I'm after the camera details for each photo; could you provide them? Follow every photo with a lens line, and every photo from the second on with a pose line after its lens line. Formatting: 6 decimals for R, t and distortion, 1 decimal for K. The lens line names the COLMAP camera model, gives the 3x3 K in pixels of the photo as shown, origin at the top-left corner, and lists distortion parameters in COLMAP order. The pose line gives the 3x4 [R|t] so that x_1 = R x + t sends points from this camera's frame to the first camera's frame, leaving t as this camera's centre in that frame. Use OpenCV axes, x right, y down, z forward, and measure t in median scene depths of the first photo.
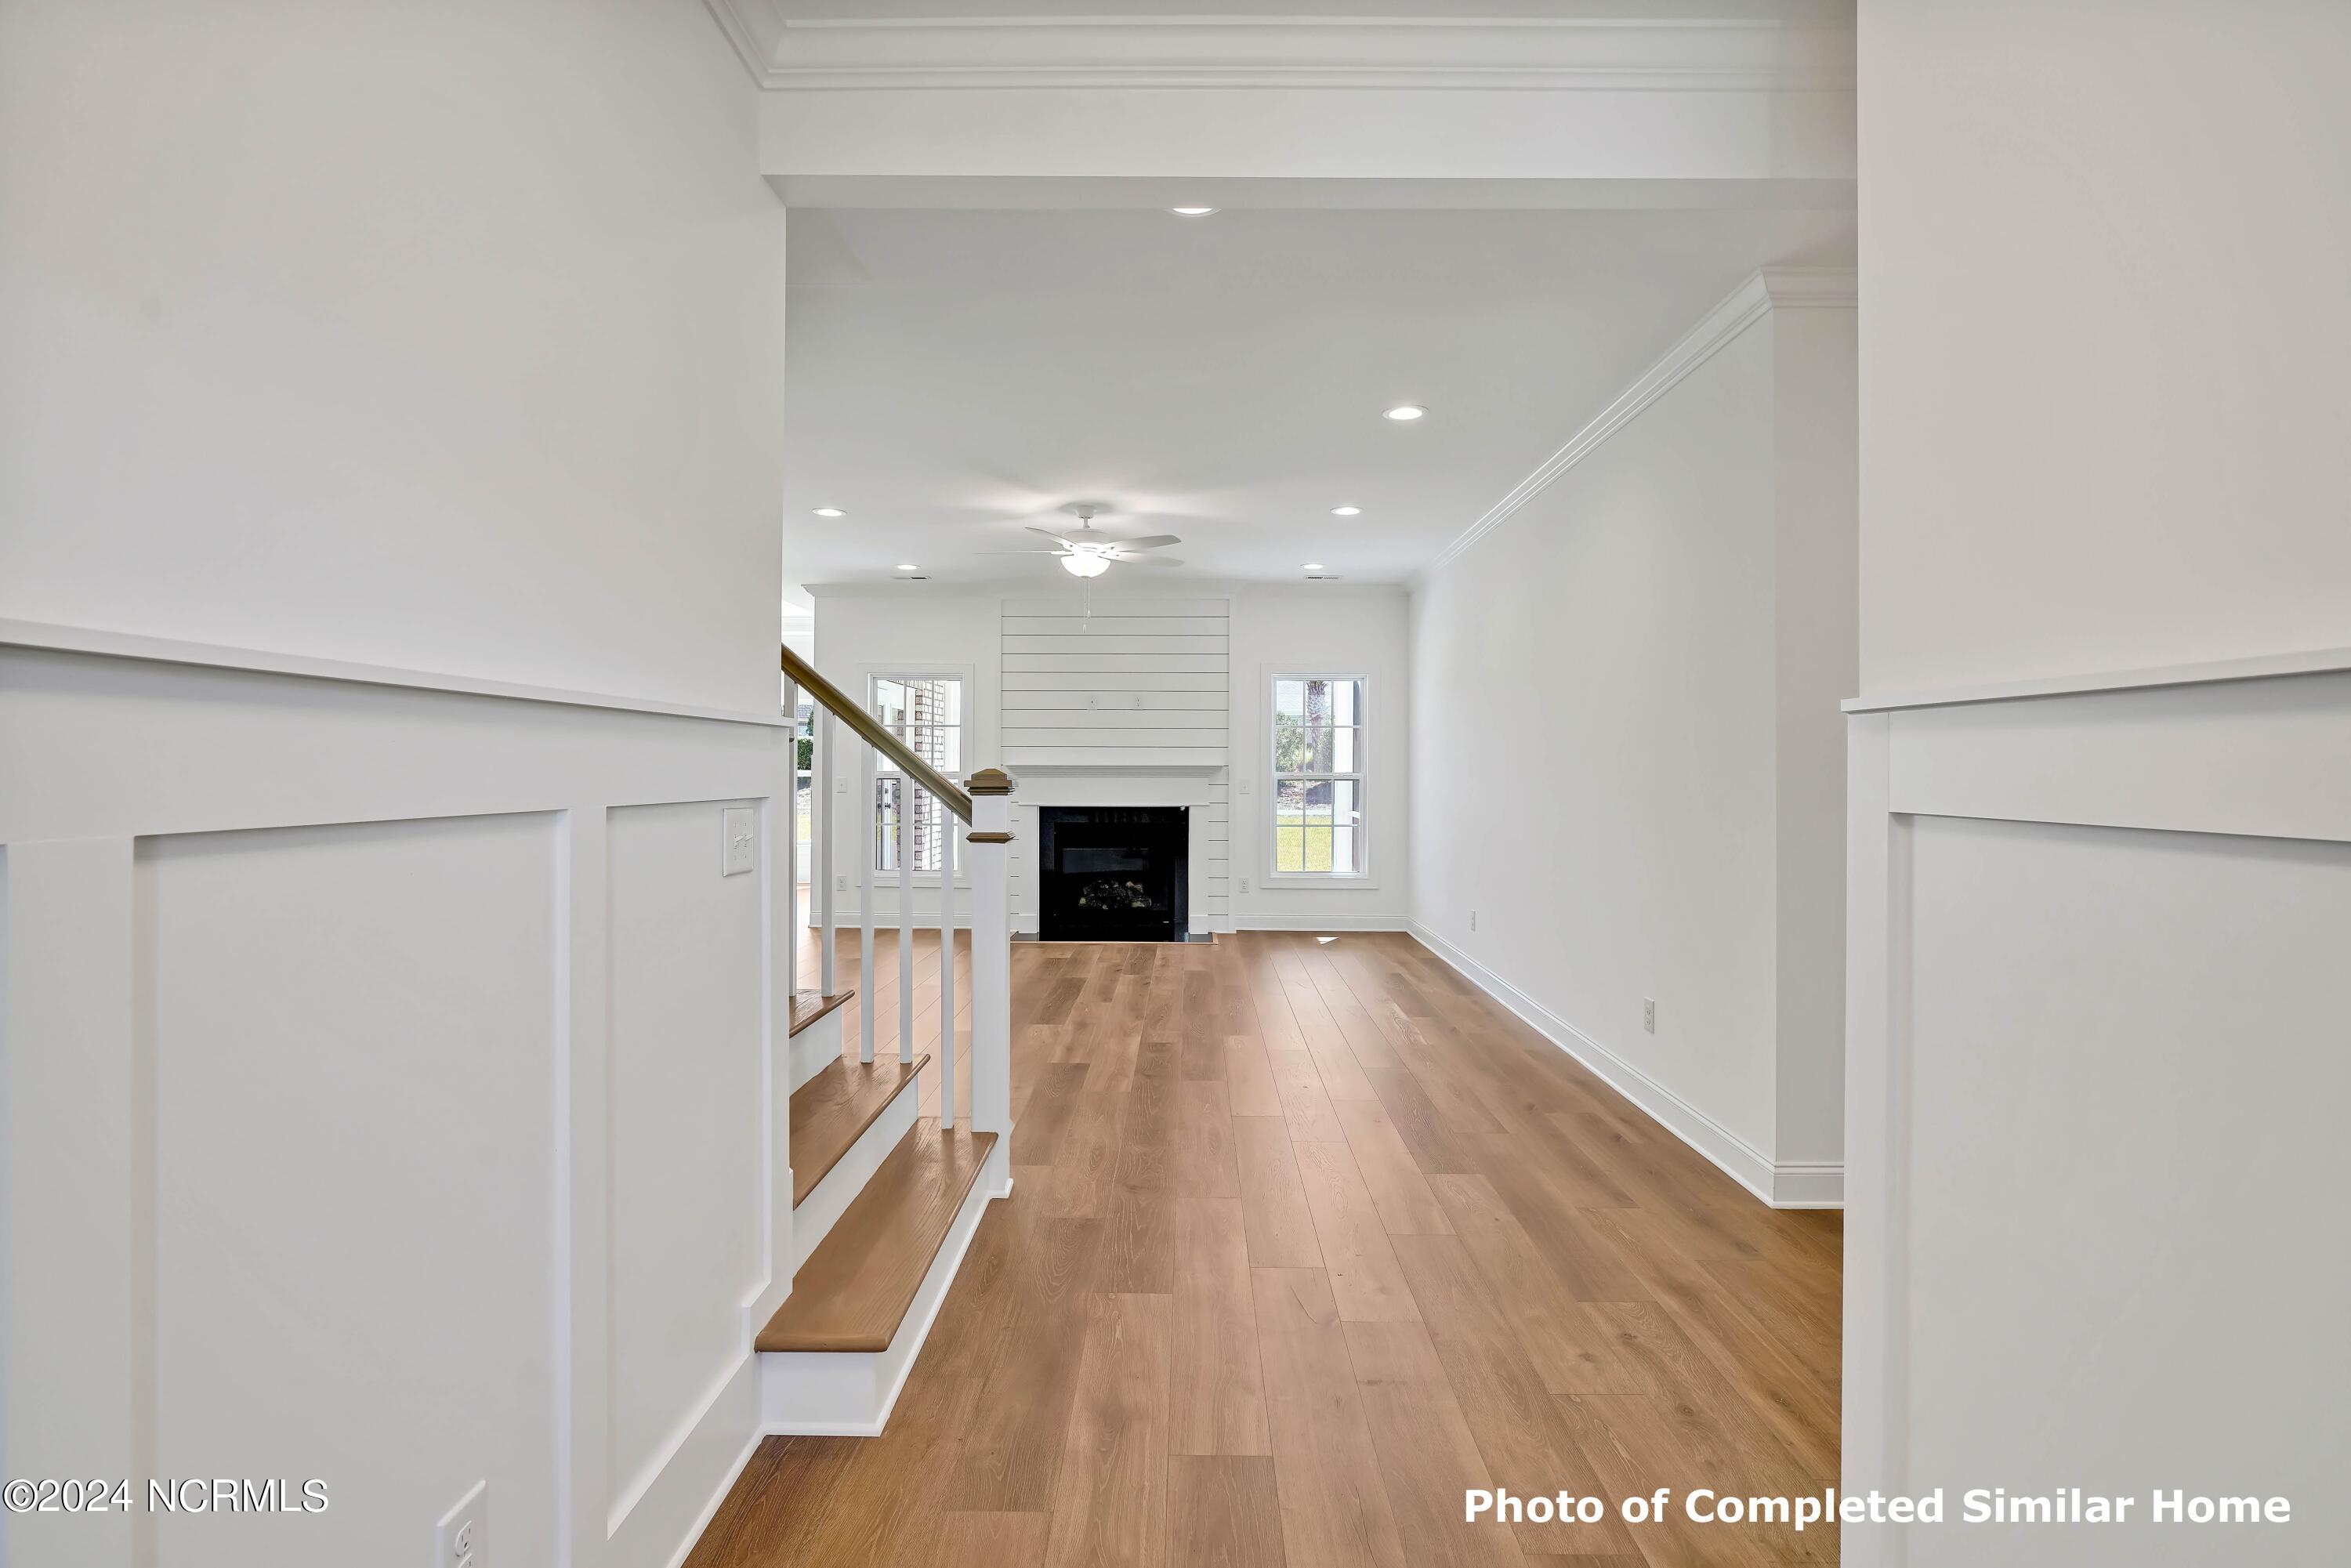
lens RADIAL K [[1078.6, 0, 1185.2], [0, 1078.6, 770.2], [0, 0, 1]] dist [-0.014115, 0.000825]
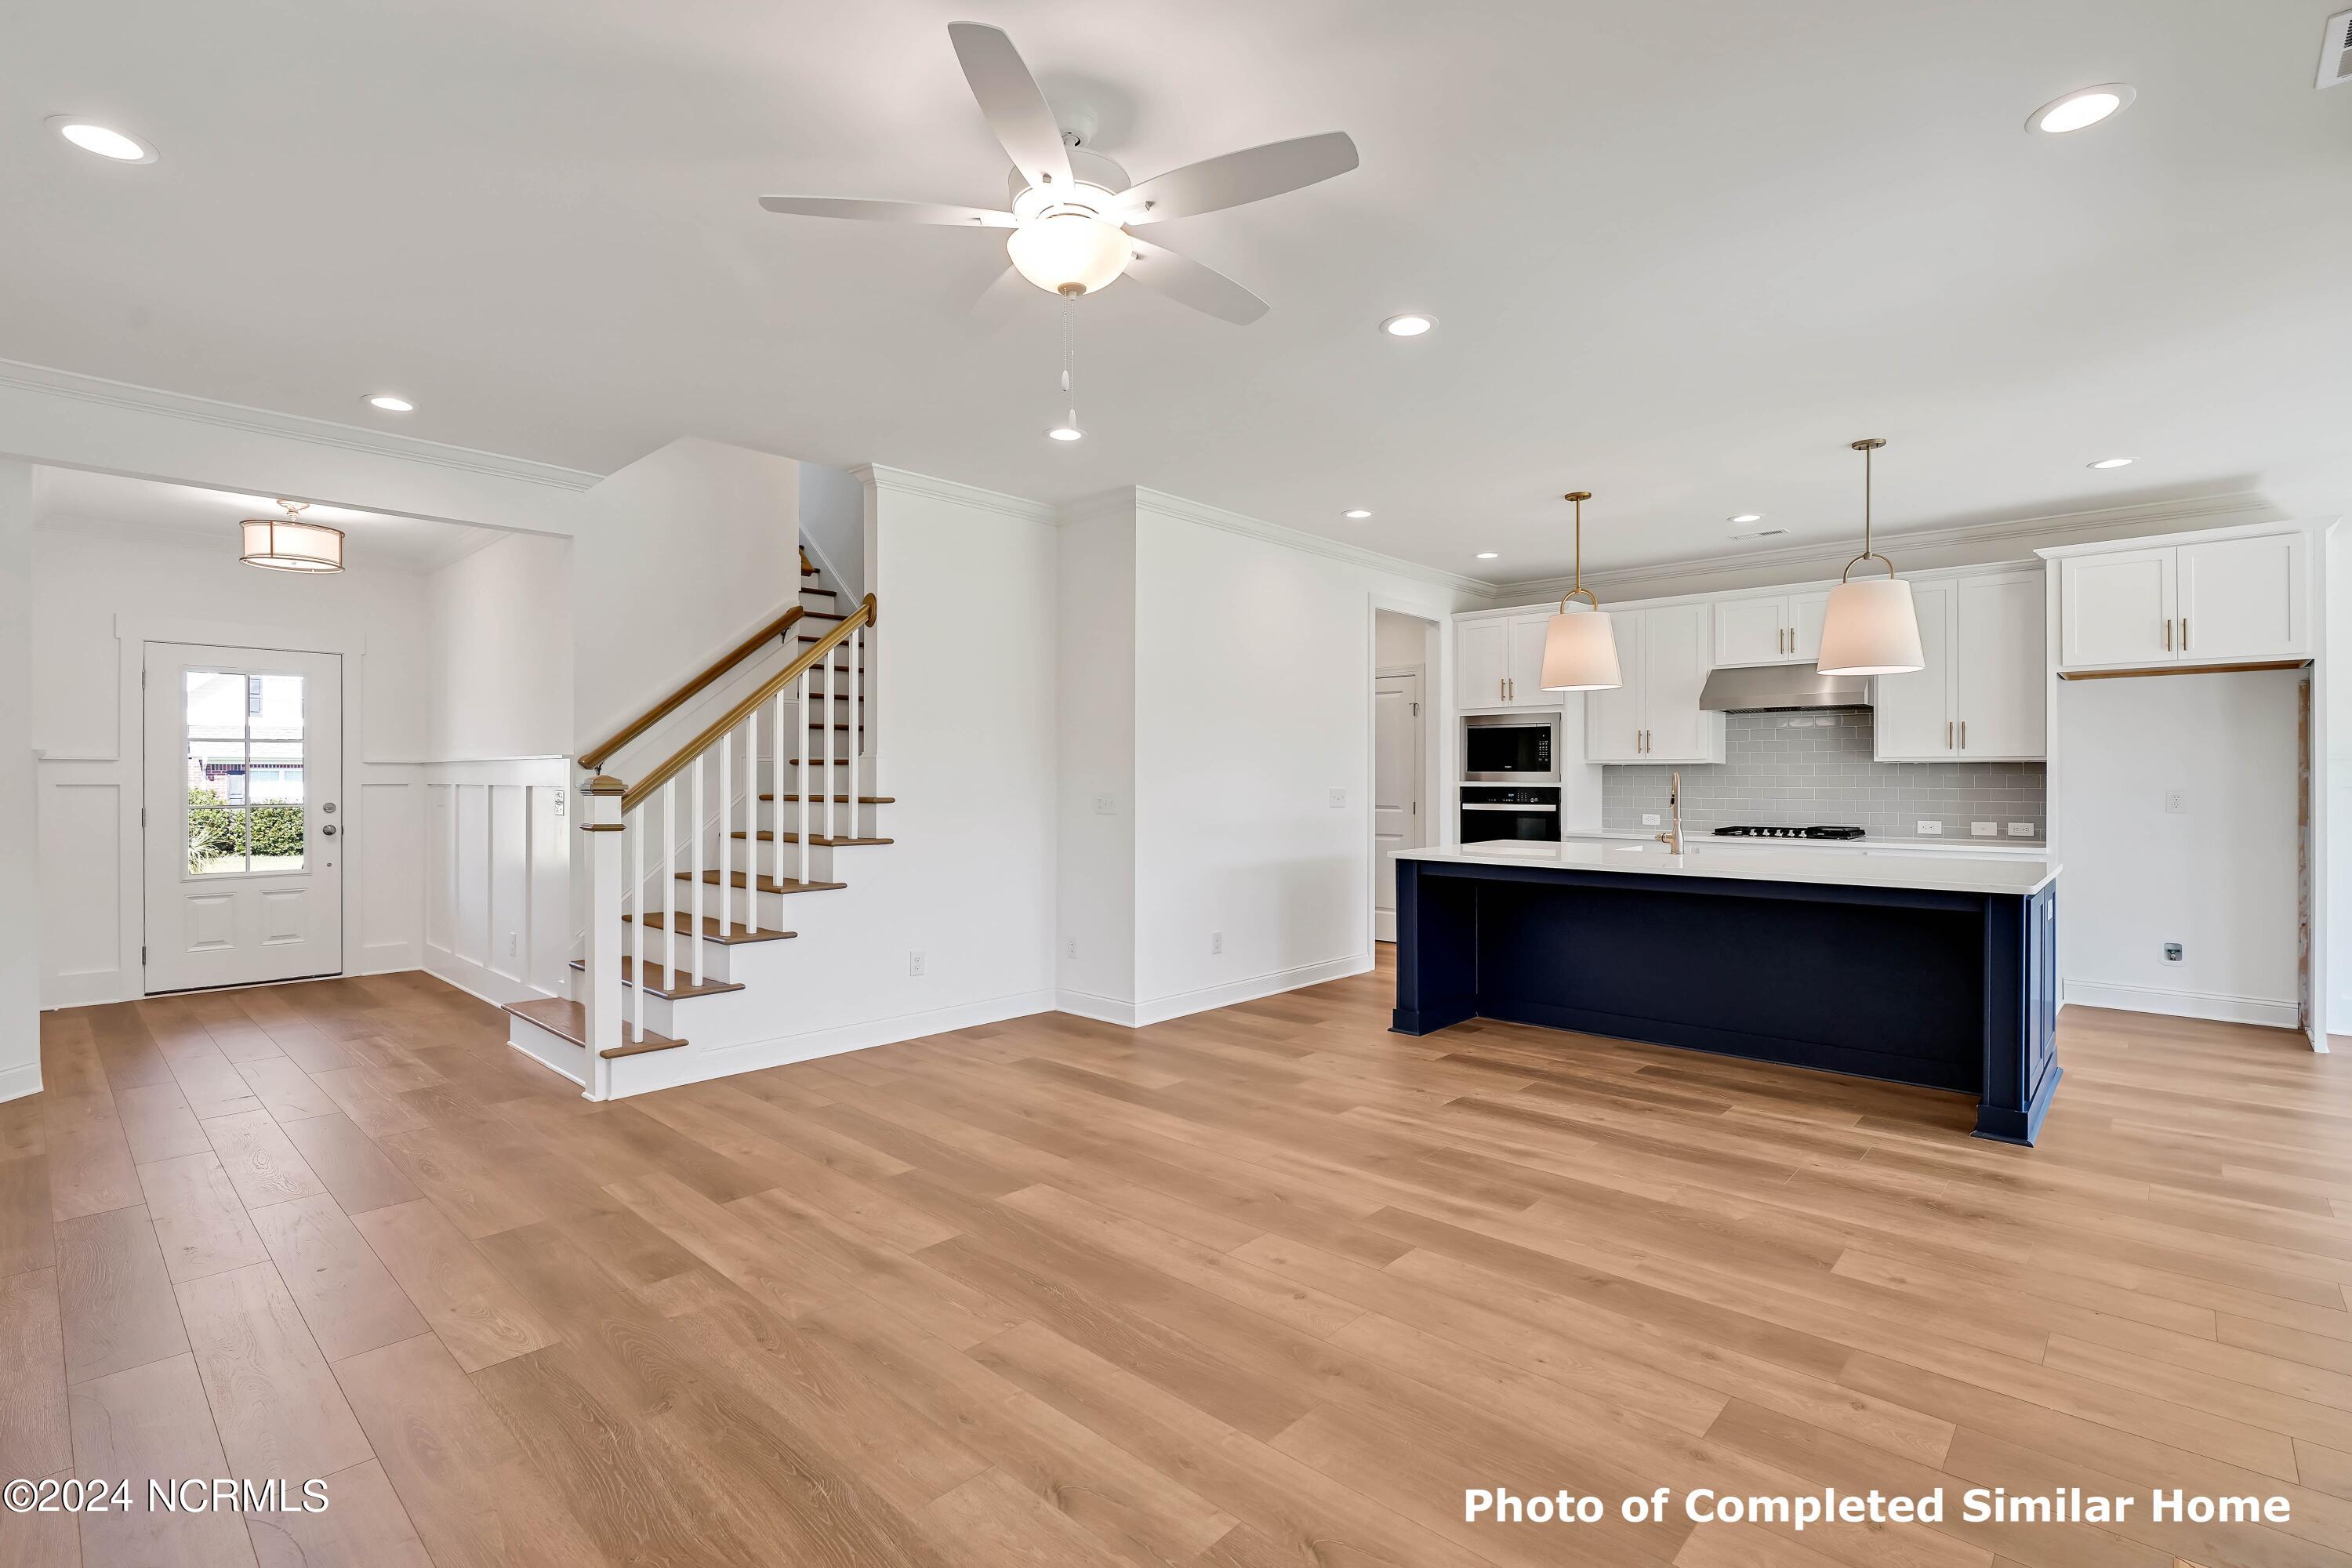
lens RADIAL K [[1084.7, 0, 1170.9], [0, 1084.7, 744.2], [0, 0, 1]] dist [-0.003925, 0.000870]
pose [[-0.680378, -0.026211, -0.732392, 0.127559], [-0.003354, 0.999461, -0.032654, 0.000709], [0.732854, -0.019761, -0.680099, 0.939188]]
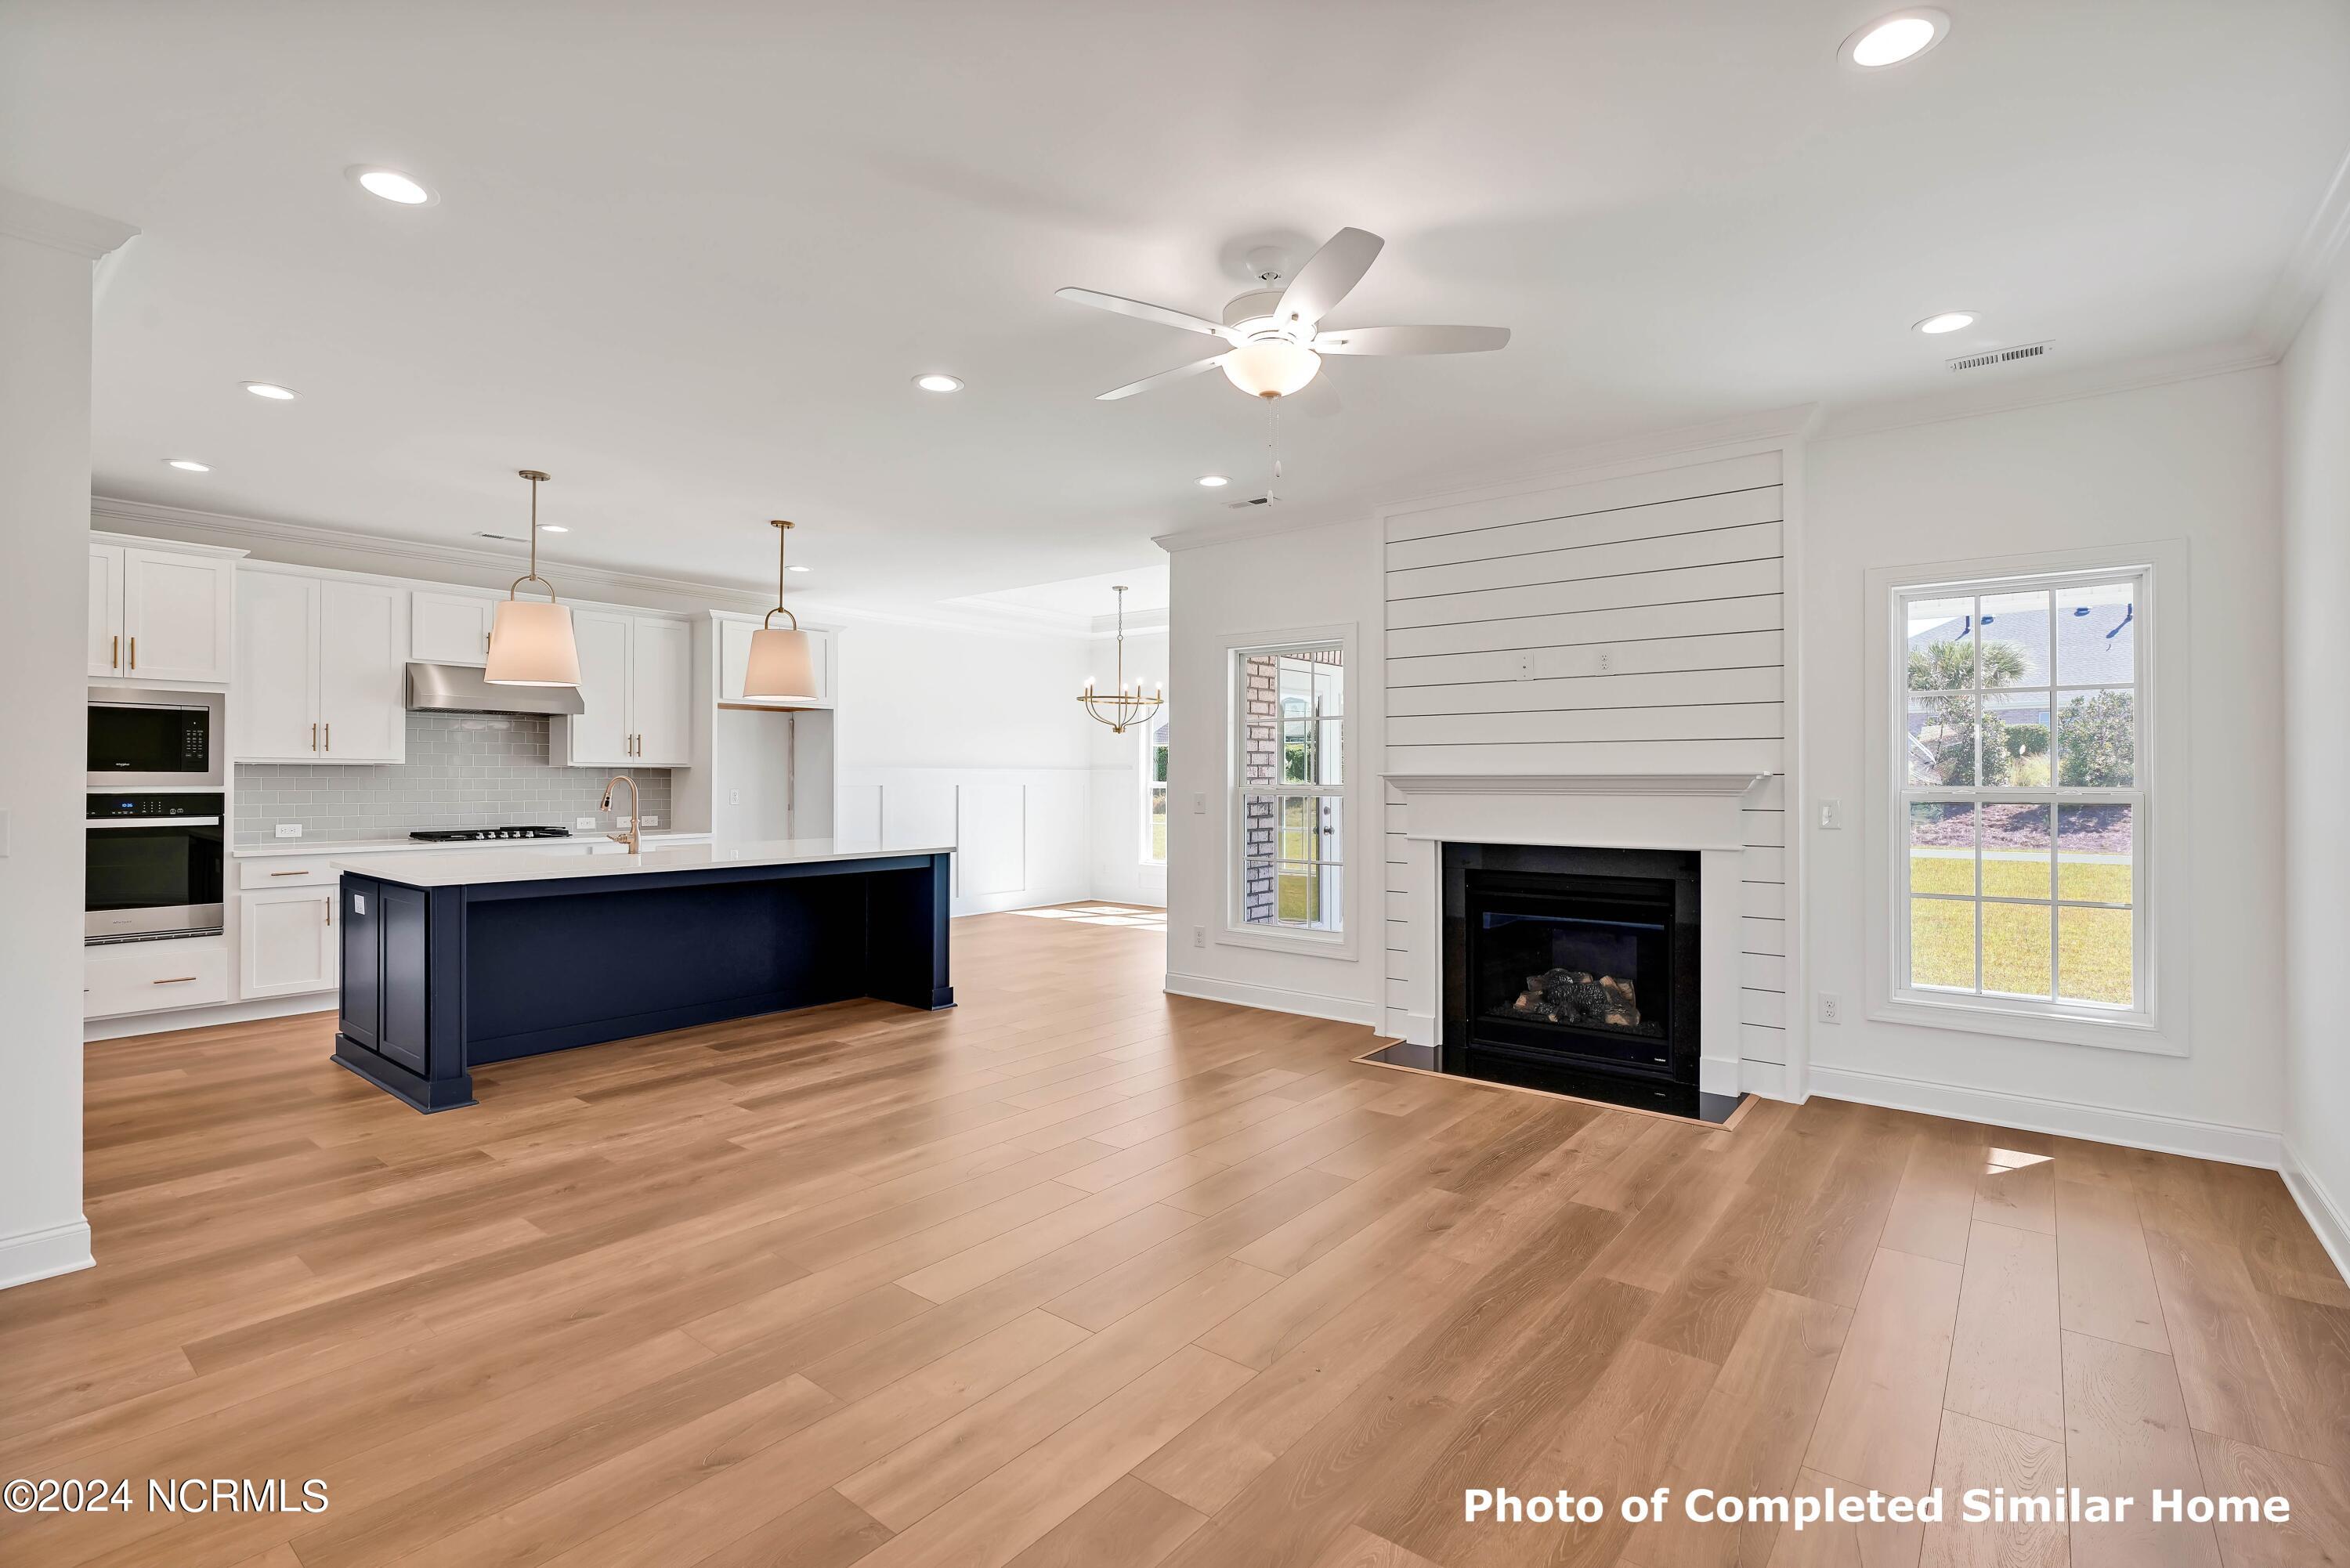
lens RADIAL K [[1078.1, 0, 1184.7], [0, 1078.1, 770.2], [0, 0, 1]] dist [-0.014115, 0.000825]
pose [[0.786210, -0.008338, -0.617904, 0.130787], [0.000290, 0.999914, -0.013123, 0.000835], [0.617960, 0.010138, 0.786144, 0.423698]]
